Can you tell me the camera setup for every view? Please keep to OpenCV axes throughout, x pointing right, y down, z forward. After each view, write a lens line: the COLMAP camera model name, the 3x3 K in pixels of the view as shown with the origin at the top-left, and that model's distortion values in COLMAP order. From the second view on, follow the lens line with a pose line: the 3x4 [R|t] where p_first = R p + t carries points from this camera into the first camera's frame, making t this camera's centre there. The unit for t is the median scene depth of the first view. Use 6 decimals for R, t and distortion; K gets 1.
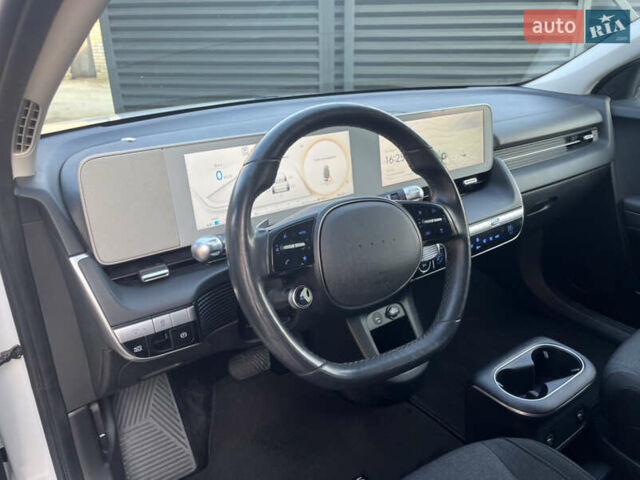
lens RADIAL K [[486.3, 0, 322.0], [0, 486.3, 232.0], [0, 0, 1]] dist [0.074855, -0.100867]
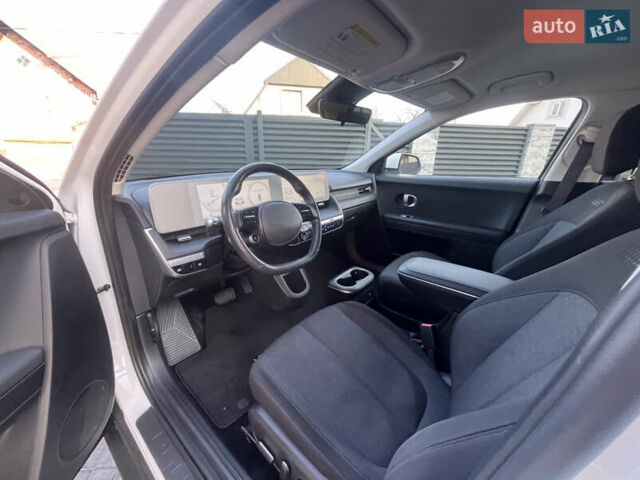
lens RADIAL K [[258.0, 0, 318.2], [0, 258.0, 237.8], [0, 0, 1]] dist [-0.003181, -0.000273]
pose [[0.965266, -0.055522, 0.255300, -0.051922], [0.072652, 0.995660, -0.058159, 0.184326], [-0.250963, 0.074687, 0.965111, -0.261273]]
